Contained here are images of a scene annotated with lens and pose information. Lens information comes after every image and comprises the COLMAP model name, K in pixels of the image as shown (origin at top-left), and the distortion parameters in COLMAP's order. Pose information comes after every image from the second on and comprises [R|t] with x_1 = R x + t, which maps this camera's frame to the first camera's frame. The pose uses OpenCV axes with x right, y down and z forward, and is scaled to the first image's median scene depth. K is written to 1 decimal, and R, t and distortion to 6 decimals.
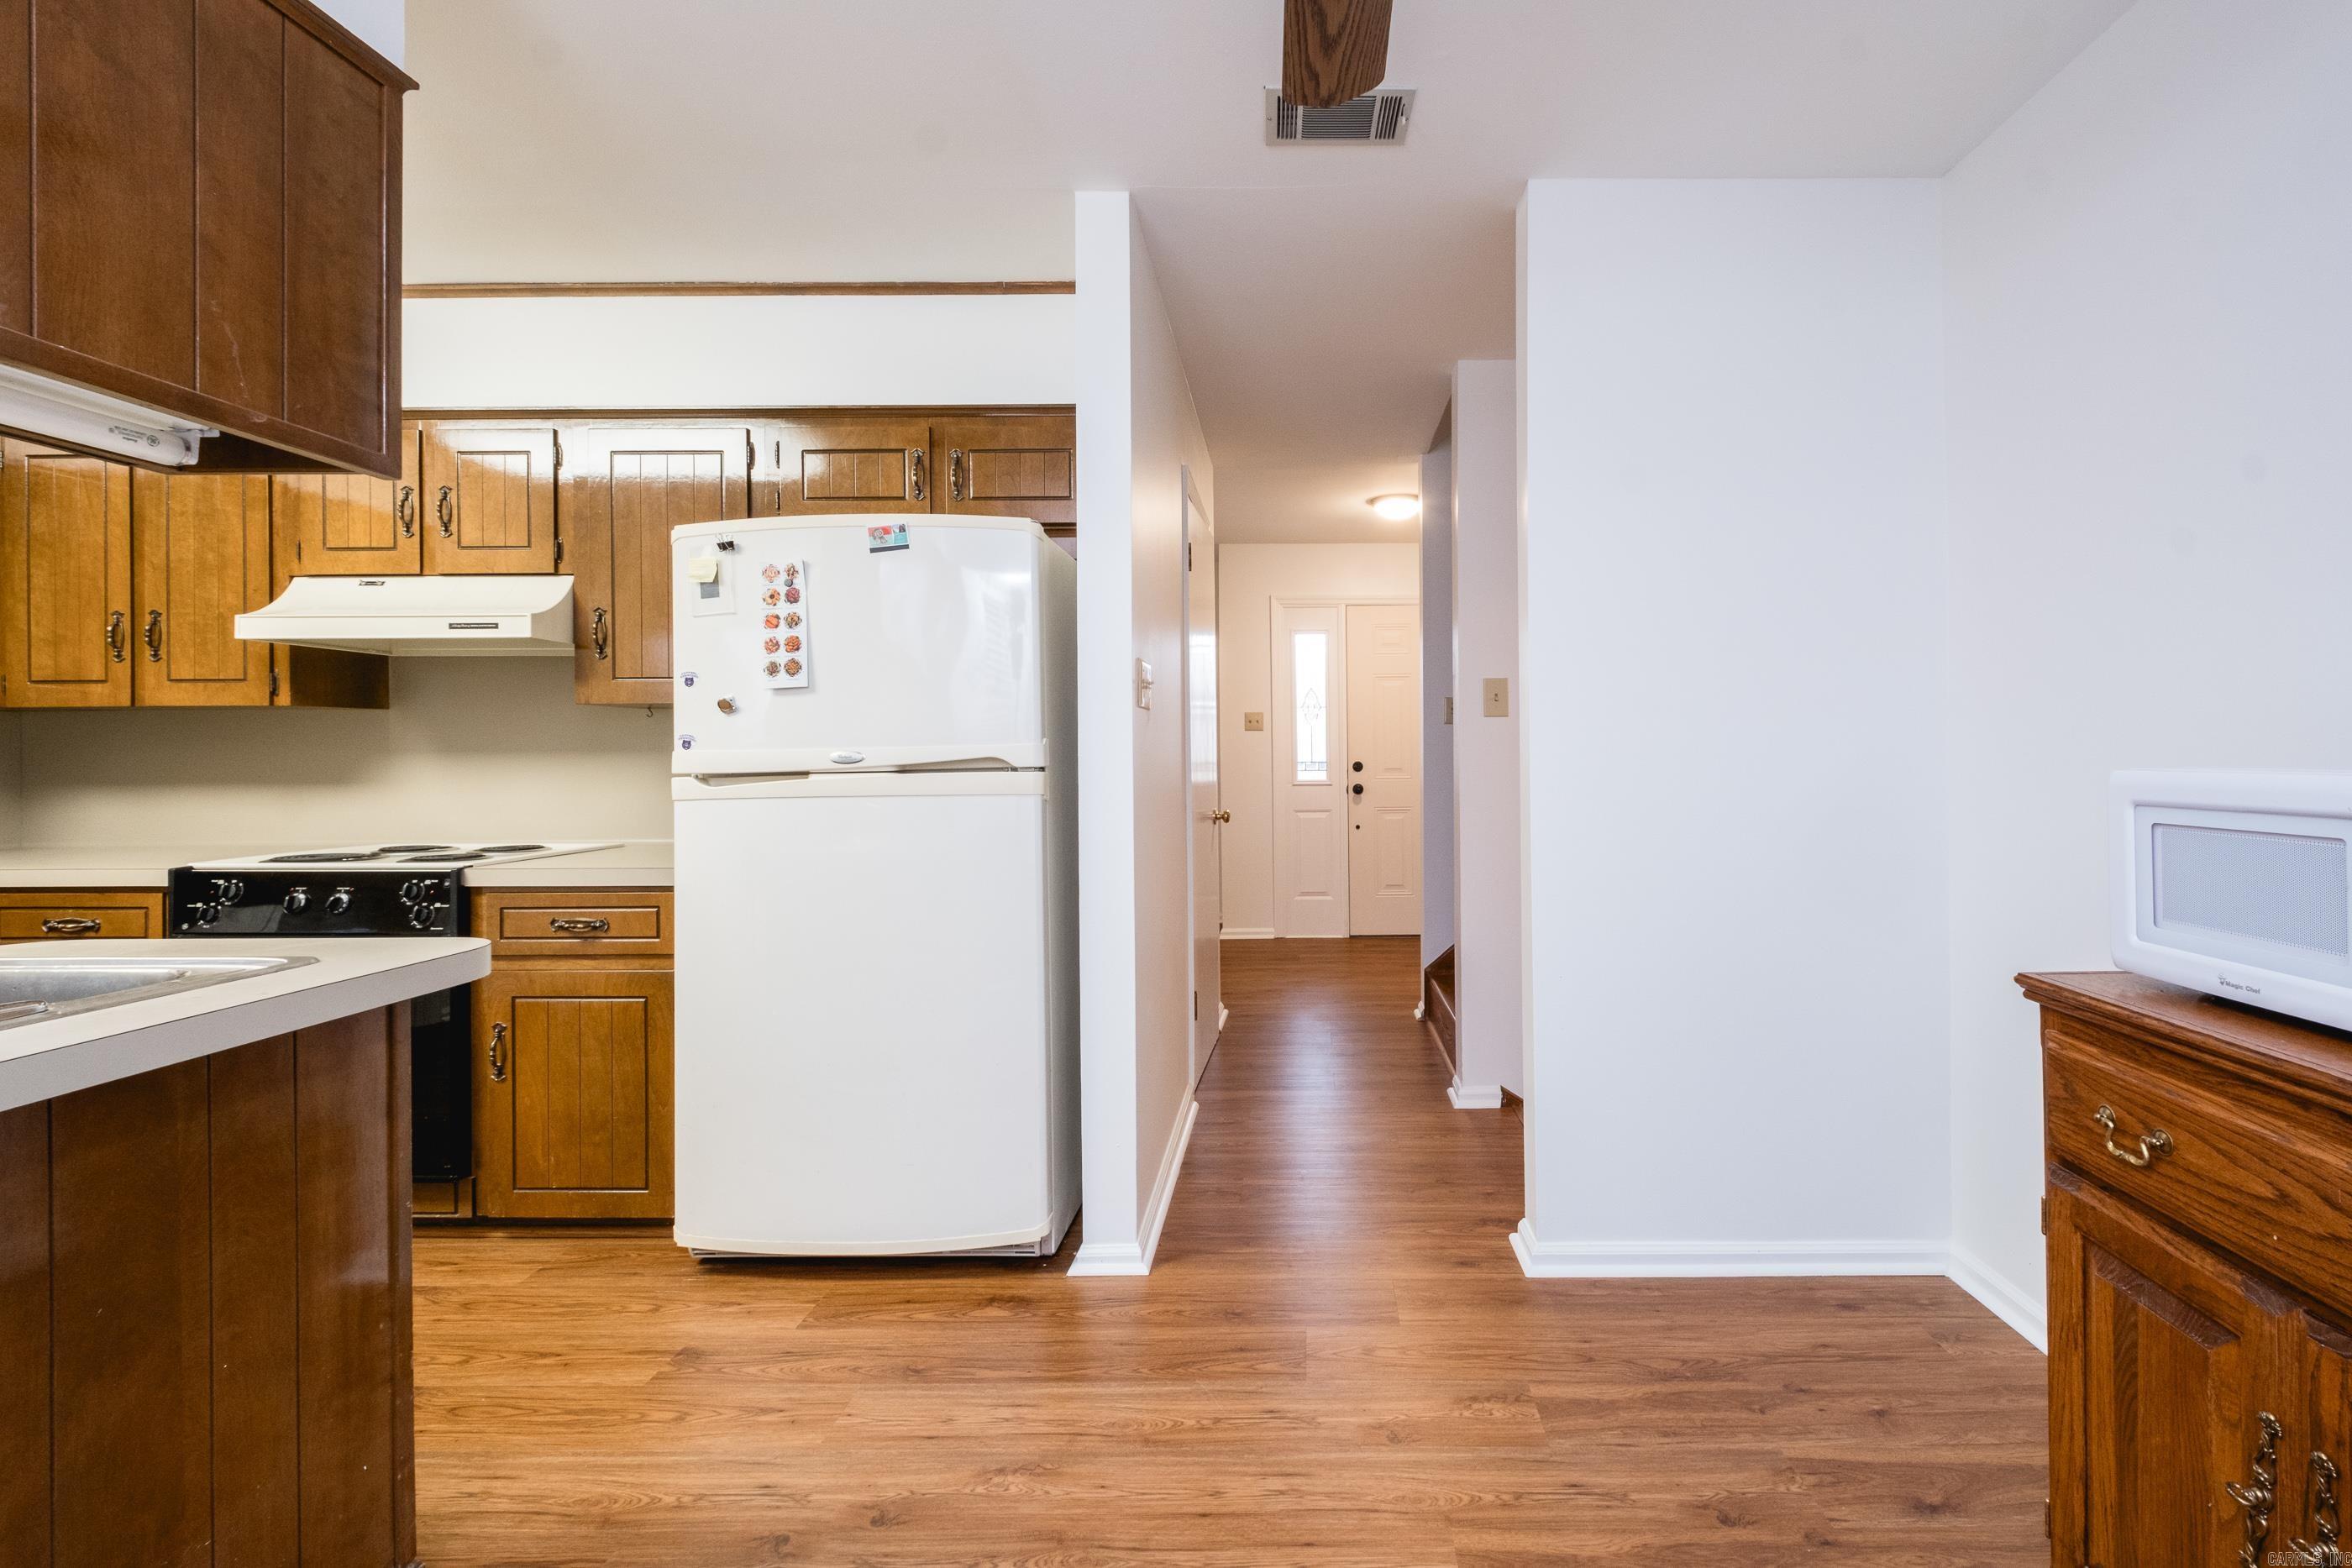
lens RADIAL K [[1051.1, 0, 1219.6], [0, 1051.1, 755.2], [0, 0, 1]] dist [-0.003144, -0.000544]
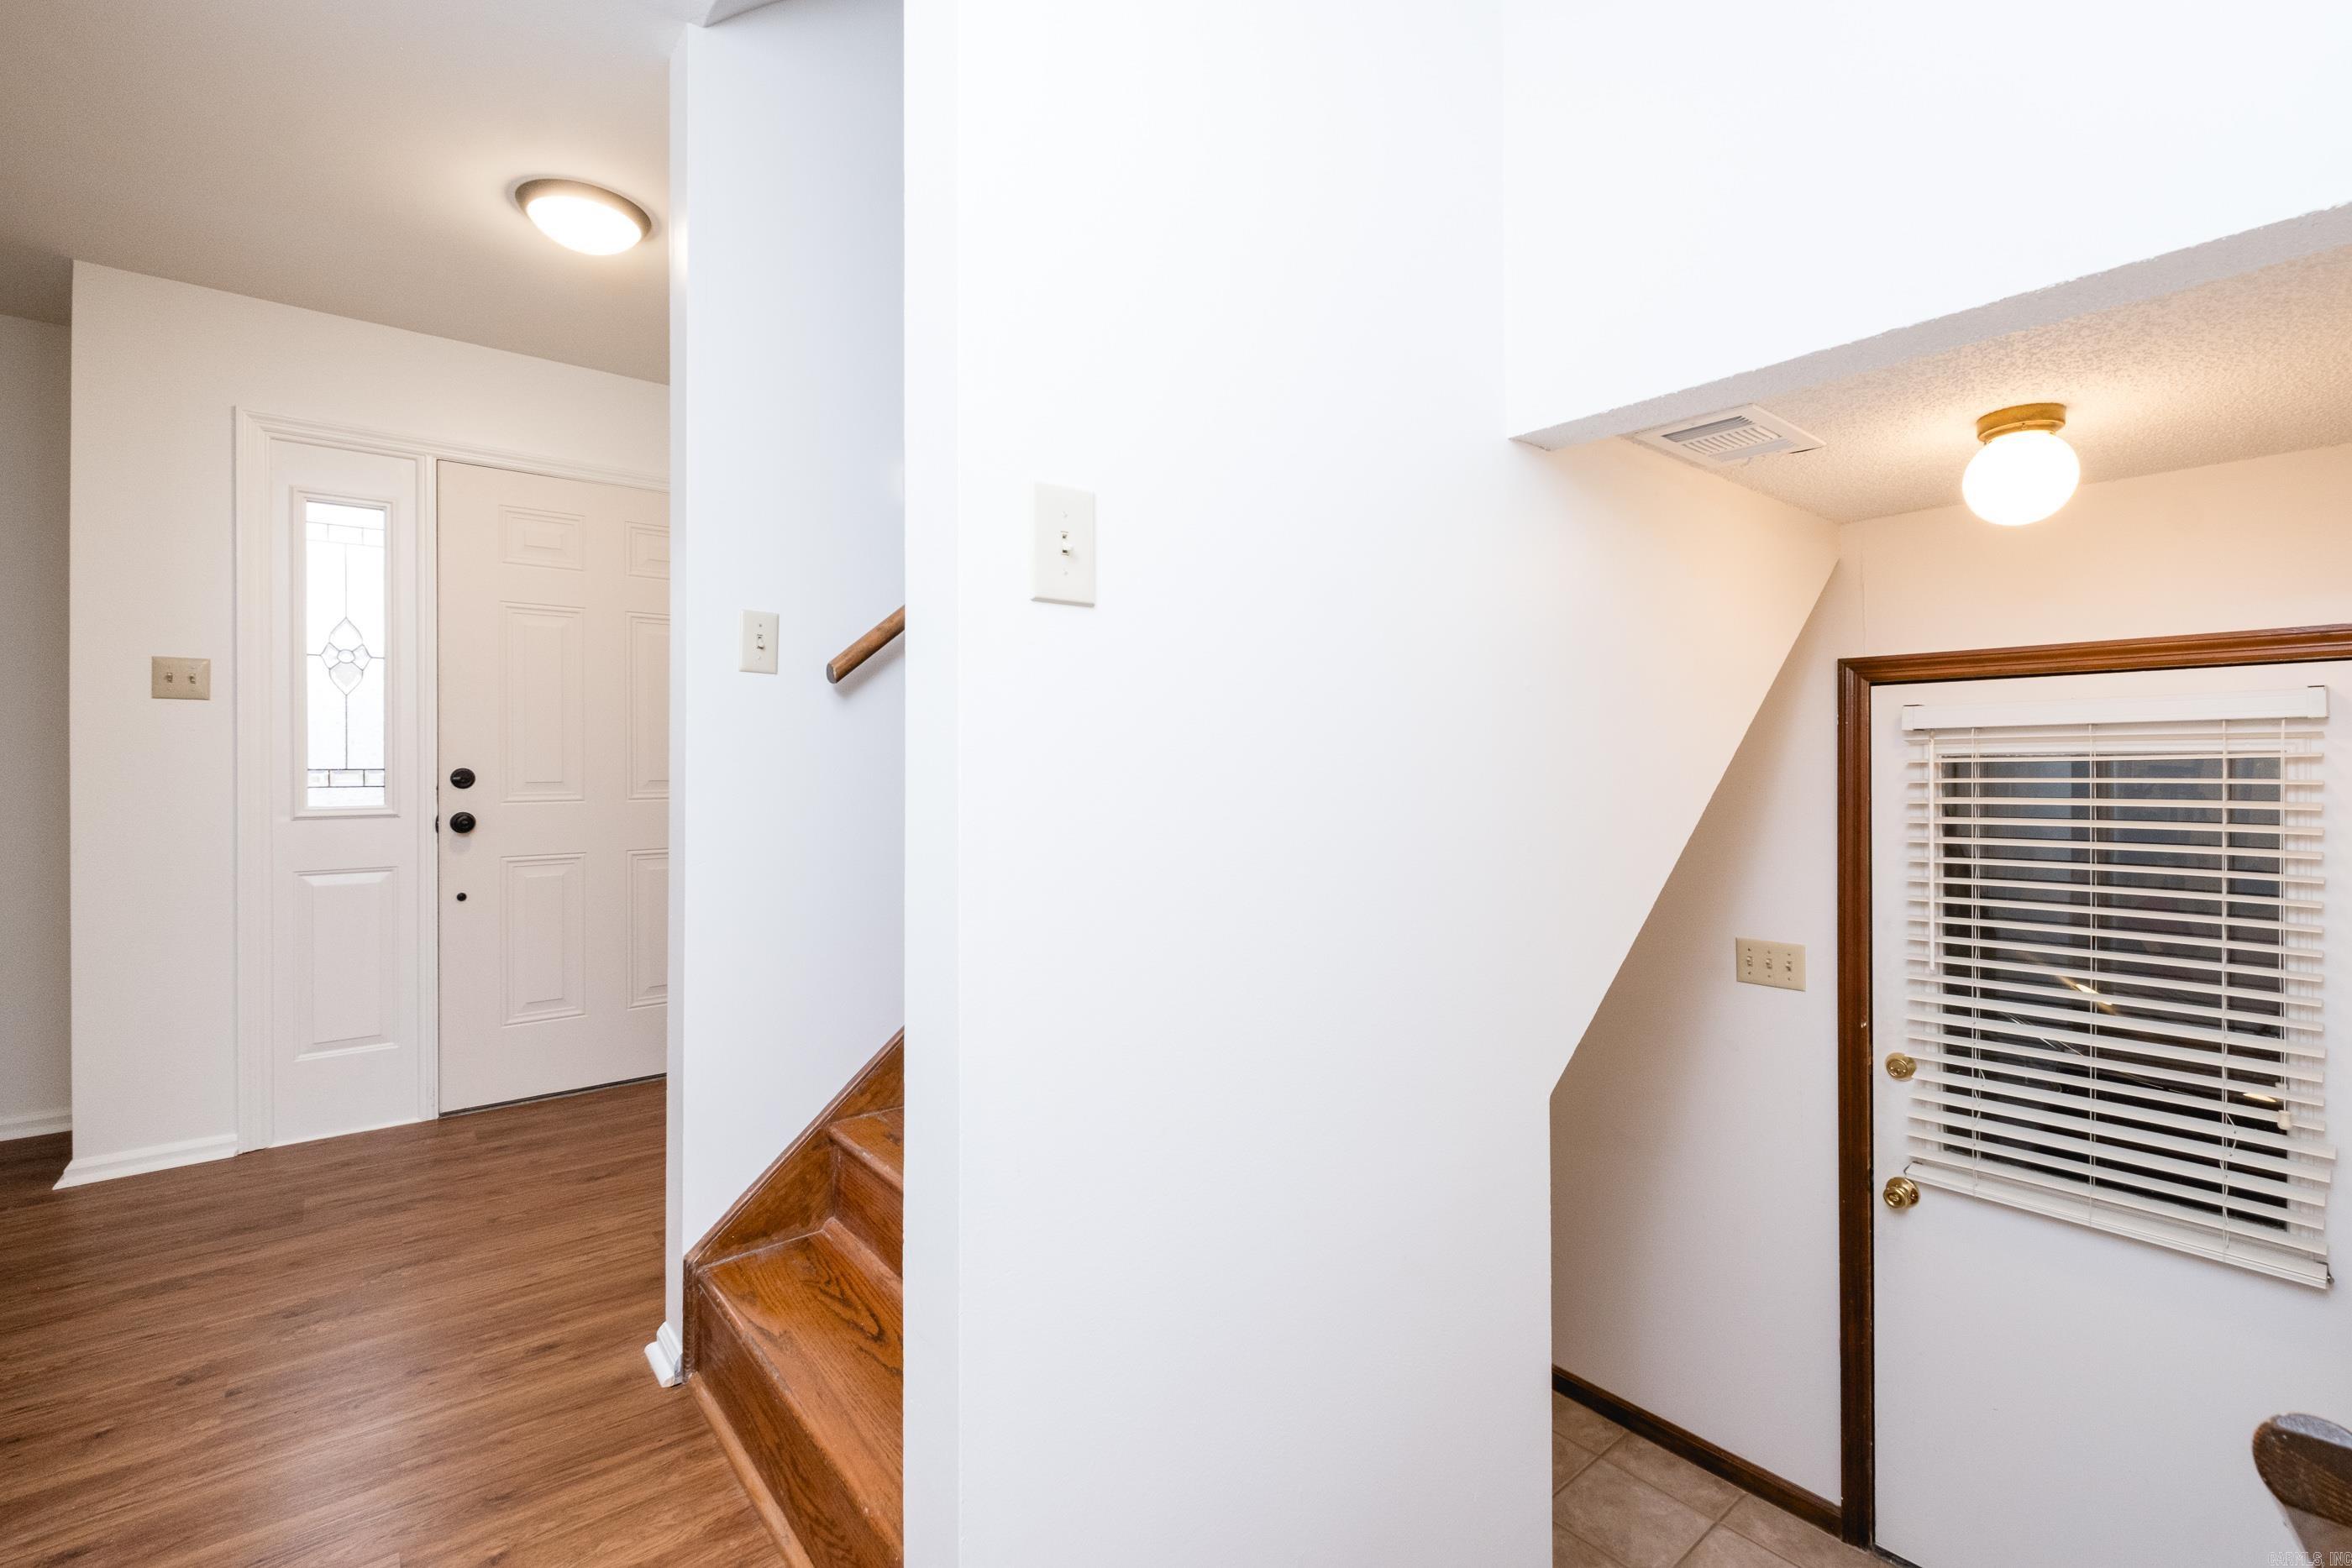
lens RADIAL K [[1051.1, 0, 1219.6], [0, 1051.1, 755.2], [0, 0, 1]] dist [-0.003144, -0.000544]
pose [[0.709926, 0.012953, 0.704157, 0.034727], [-0.000259, 0.999836, -0.018130, 0.008853], [-0.704276, 0.012689, 0.709813, 0.388374]]
